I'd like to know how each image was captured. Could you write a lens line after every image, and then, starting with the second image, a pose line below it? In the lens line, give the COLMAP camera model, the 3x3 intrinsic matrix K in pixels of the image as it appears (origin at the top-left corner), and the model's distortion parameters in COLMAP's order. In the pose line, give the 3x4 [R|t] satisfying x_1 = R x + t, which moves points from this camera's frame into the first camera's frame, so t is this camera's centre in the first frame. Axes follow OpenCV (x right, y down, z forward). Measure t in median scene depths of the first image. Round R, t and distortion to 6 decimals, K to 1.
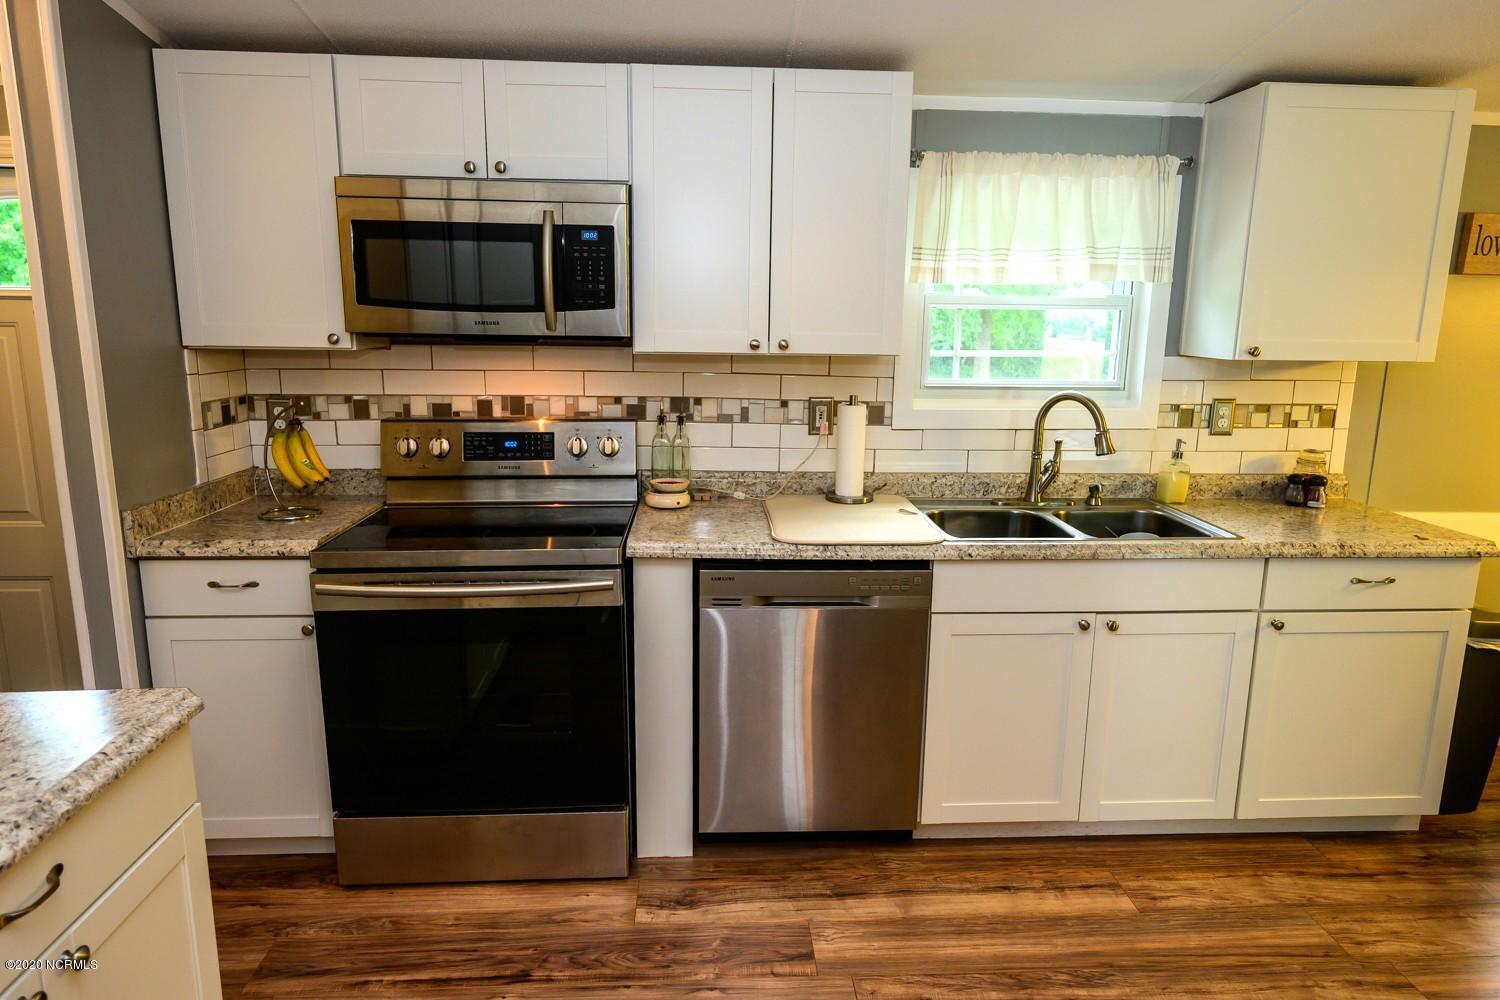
lens RADIAL K [[930.1, 0, 753.1], [0, 930.1, 496.0], [0, 0, 1]] dist [-0.000432, 0.001877]
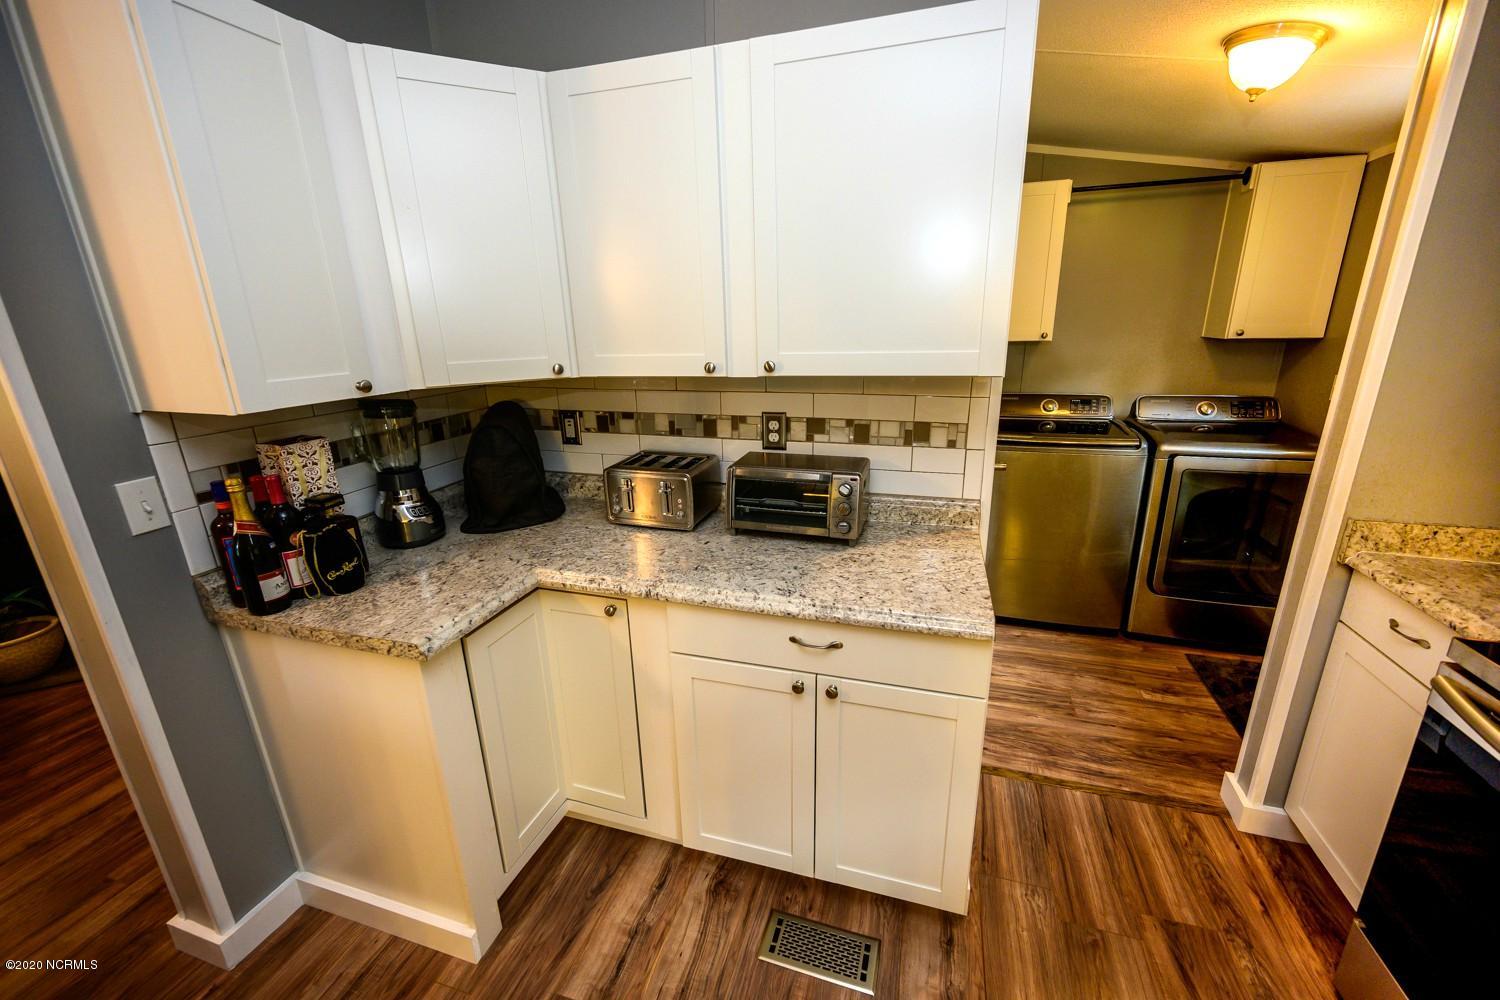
lens RADIAL K [[589.2, 0, 750.4], [0, 589.2, 495.3], [0, 0, 1]] dist [-0.002802, -0.000337]
pose [[-0.353862, 0.263936, -0.897285, 0.129794], [-0.162204, 0.927502, 0.336793, -0.109278], [0.921125, 0.264721, -0.285396, 0.512085]]
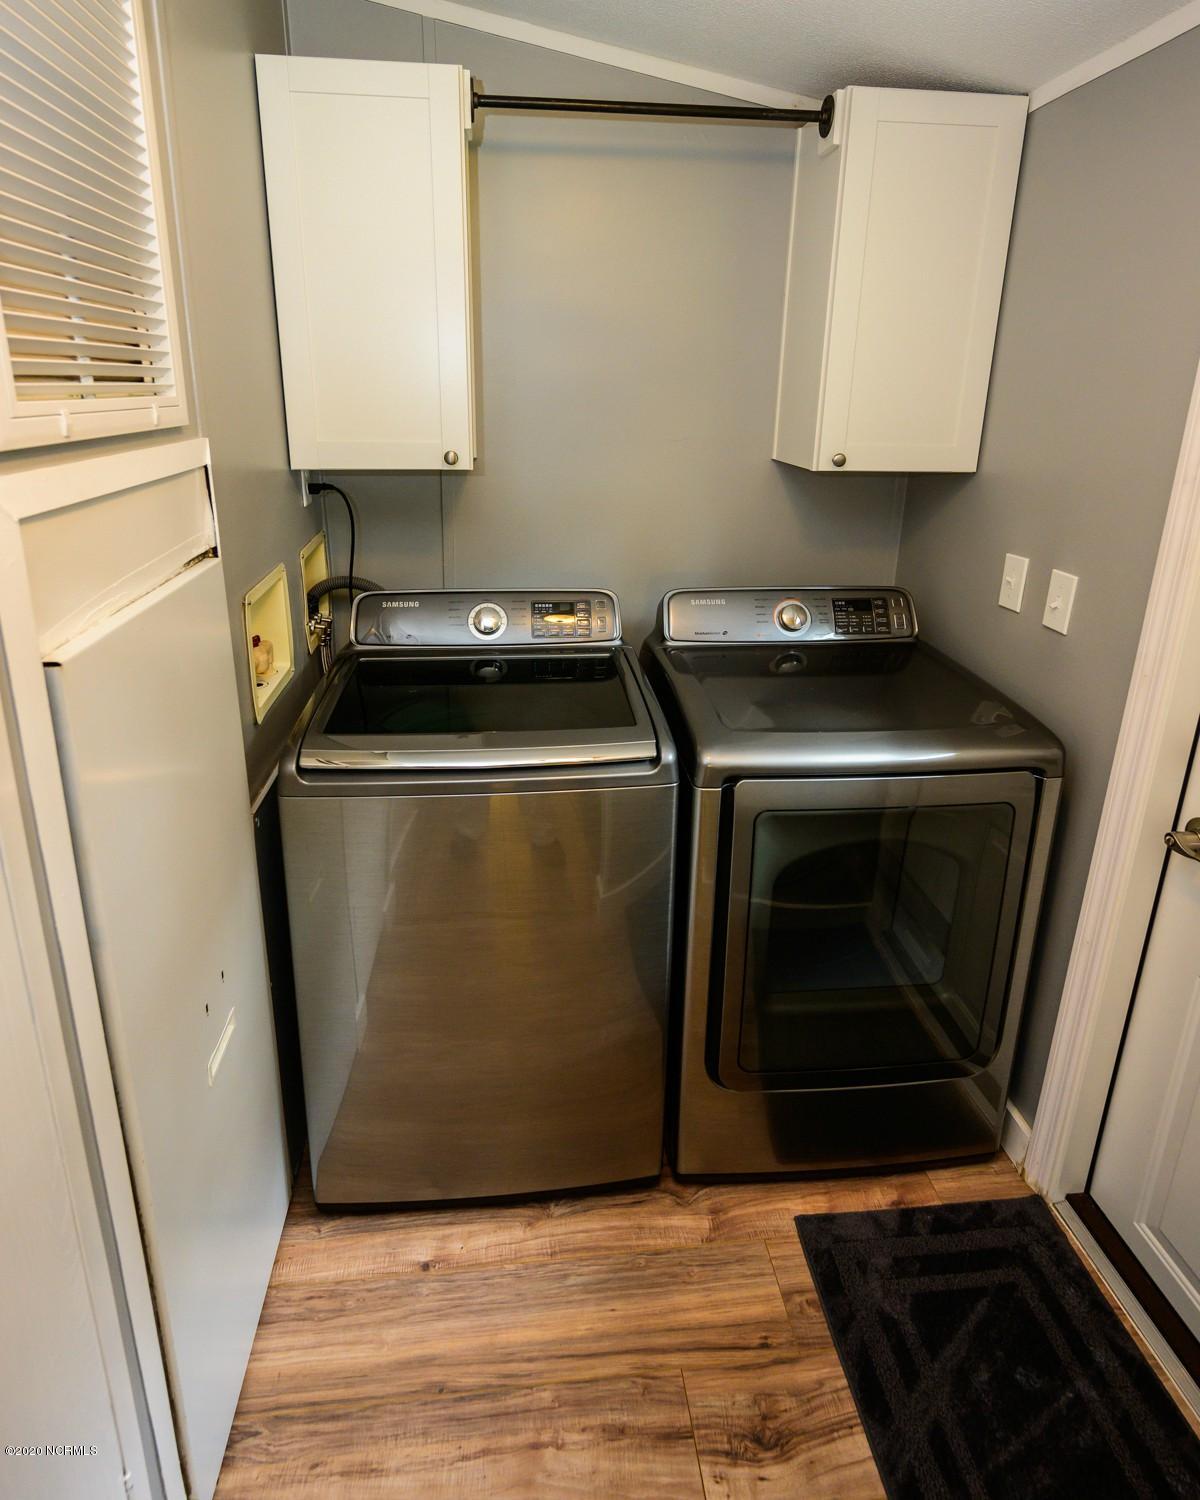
lens RADIAL K [[832.4, 0, 577.8], [0, 832.4, 634.5], [0, 0, 1]] dist [-0.005357, -0.000899]
pose [[0.043376, 0.273210, -0.960976, -0.549184], [-0.204672, 0.943910, 0.259120, -0.168229], [0.977869, 0.185445, 0.096862, 0.701896]]
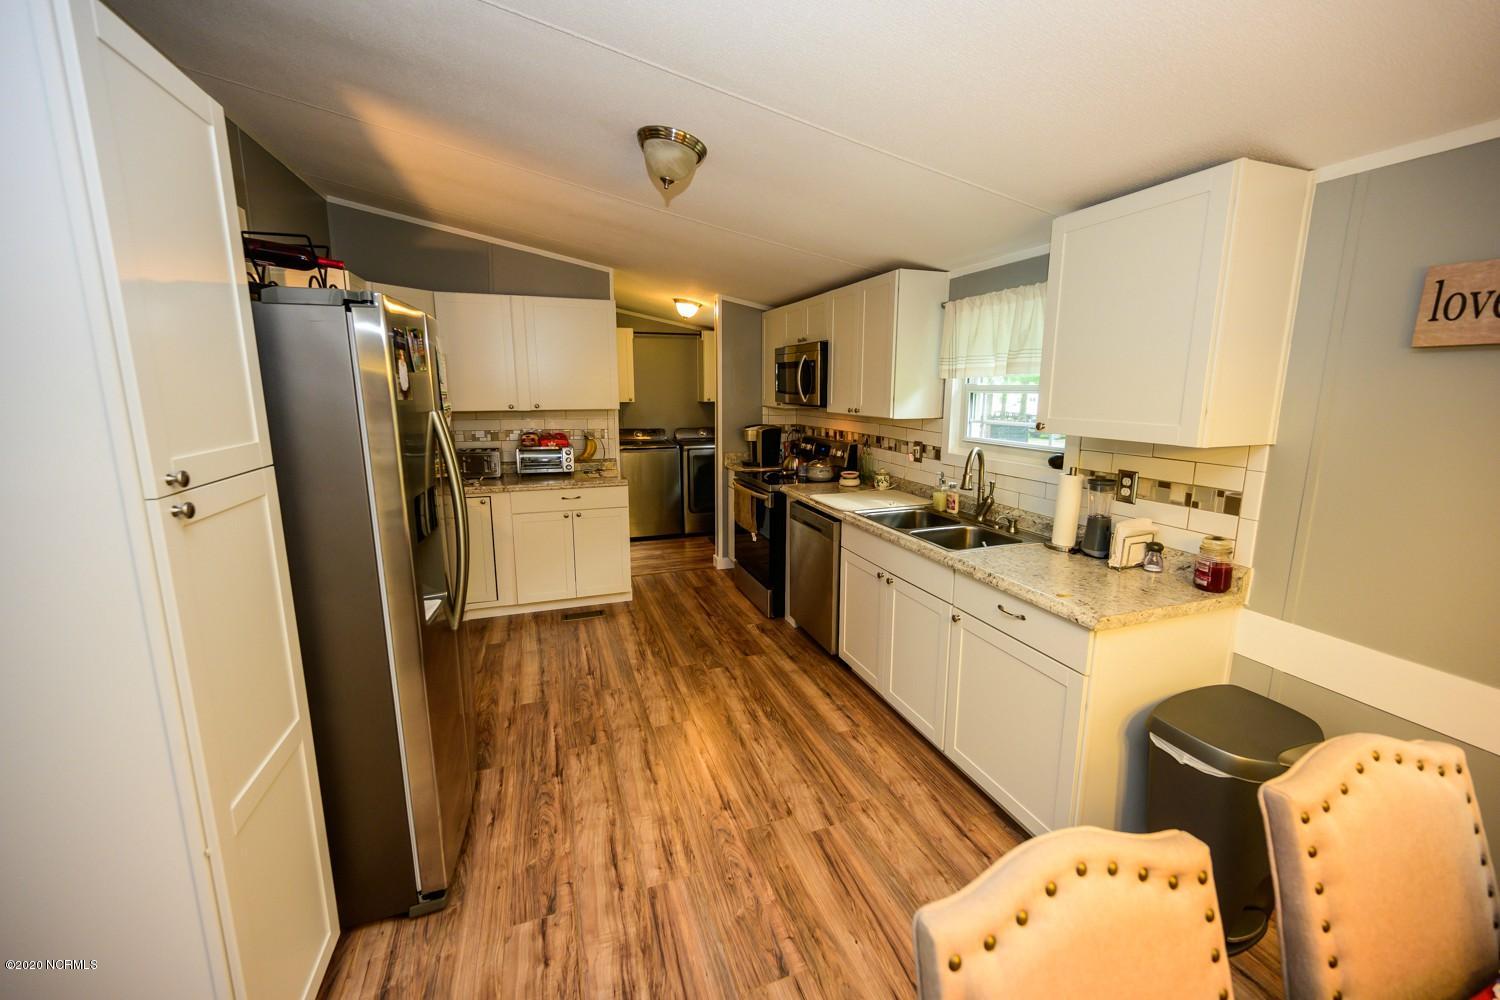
lens RADIAL K [[589.2, 0, 755.5], [0, 589.2, 496.3], [0, 0, 1]] dist [-0.002802, -0.000337]
pose [[0.283284, 0.163427, -0.945009, 1.303358], [-0.188192, 0.975689, 0.112319, -0.083937], [0.940390, 0.146025, 0.307153, 0.426791]]
